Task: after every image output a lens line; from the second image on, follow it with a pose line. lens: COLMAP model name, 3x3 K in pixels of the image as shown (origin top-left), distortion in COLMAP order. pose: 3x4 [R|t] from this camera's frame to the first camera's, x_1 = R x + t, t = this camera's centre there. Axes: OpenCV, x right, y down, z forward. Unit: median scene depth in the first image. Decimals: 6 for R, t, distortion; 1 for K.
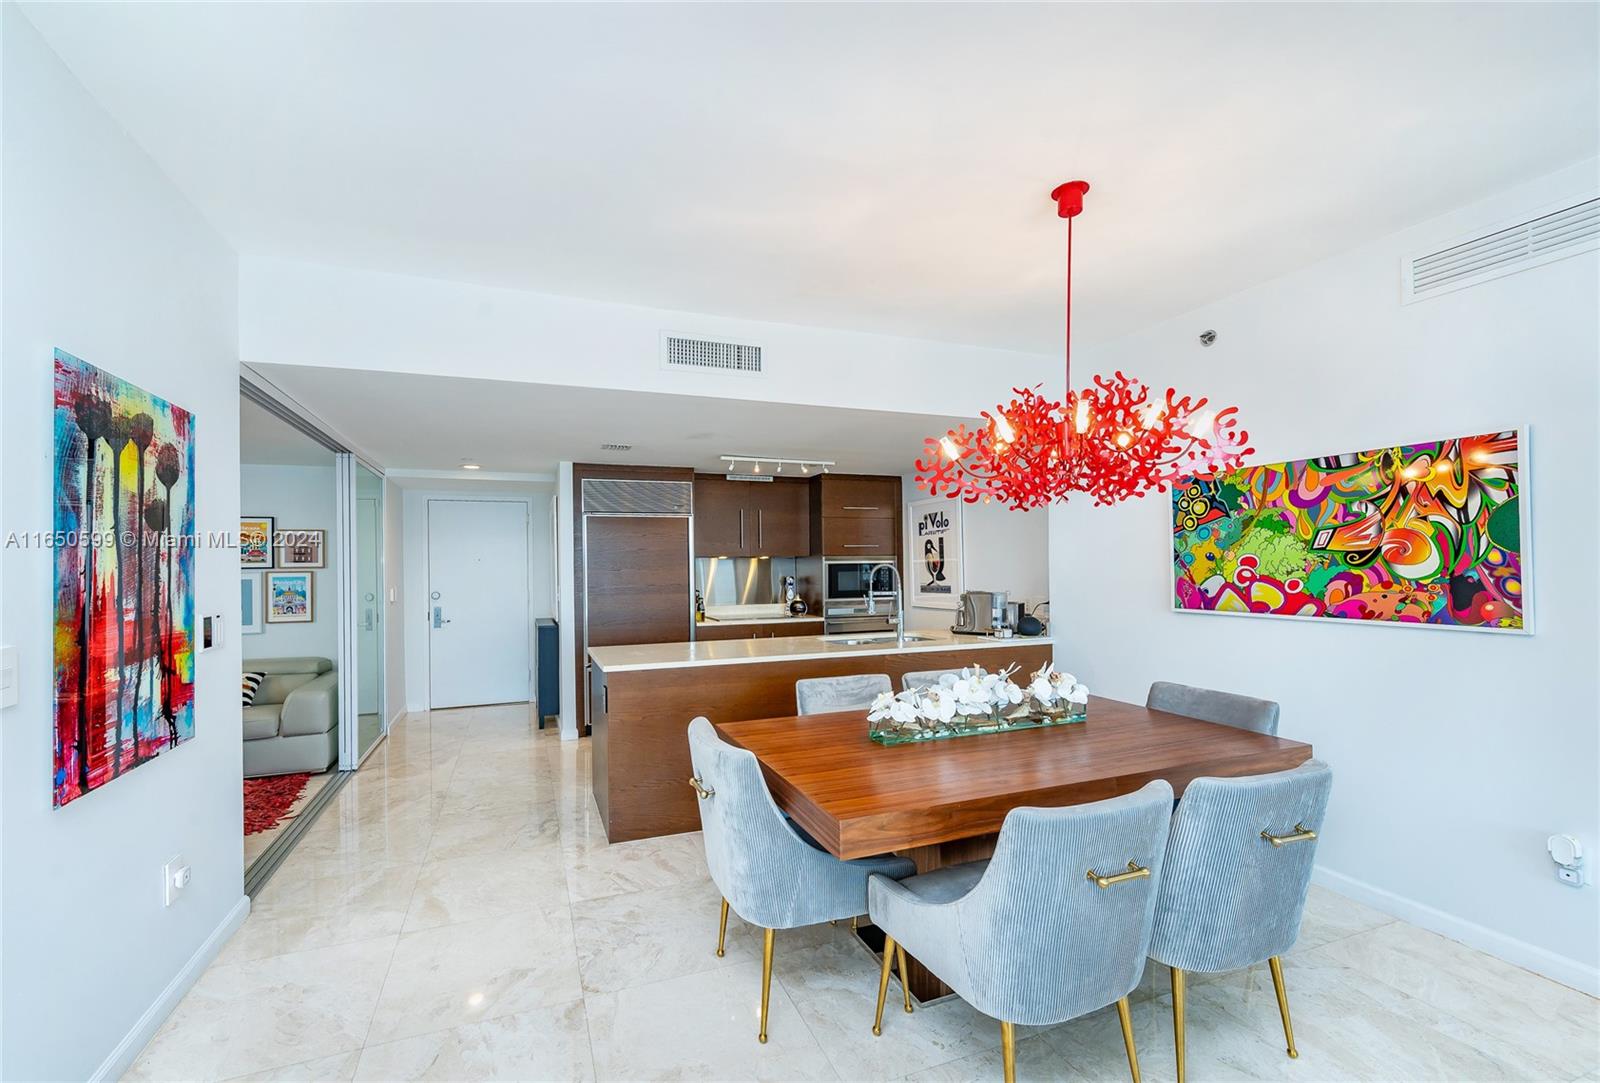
lens RADIAL K [[641.0, 0, 733.4], [0, 641.0, 561.7], [0, 0, 1]] dist [0.002014, 0.000133]
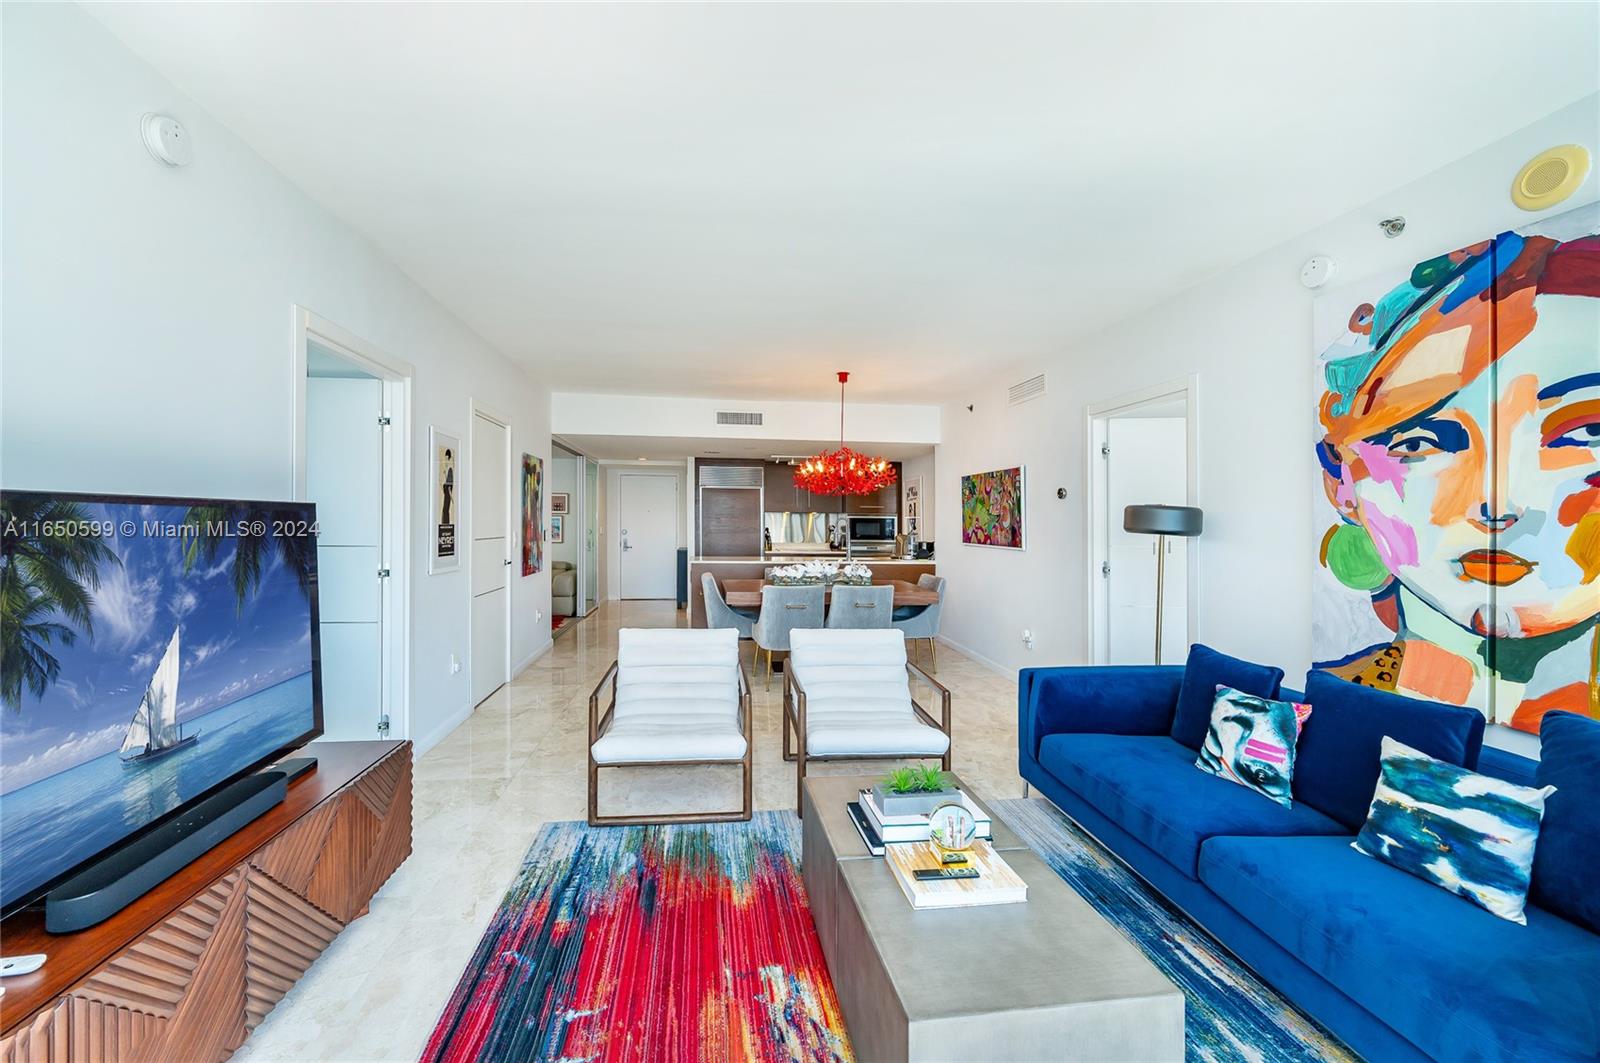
lens RADIAL K [[616.7, 0, 719.8], [0, 616.7, 513.3], [0, 0, 1]] dist [0.000486, 0.000303]
pose [[0.956407, 0.018941, -0.291423, 0.650537], [-0.019789, 0.999804, 0.000038, -0.003542], [0.291366, 0.005731, 0.956594, -1.265637]]
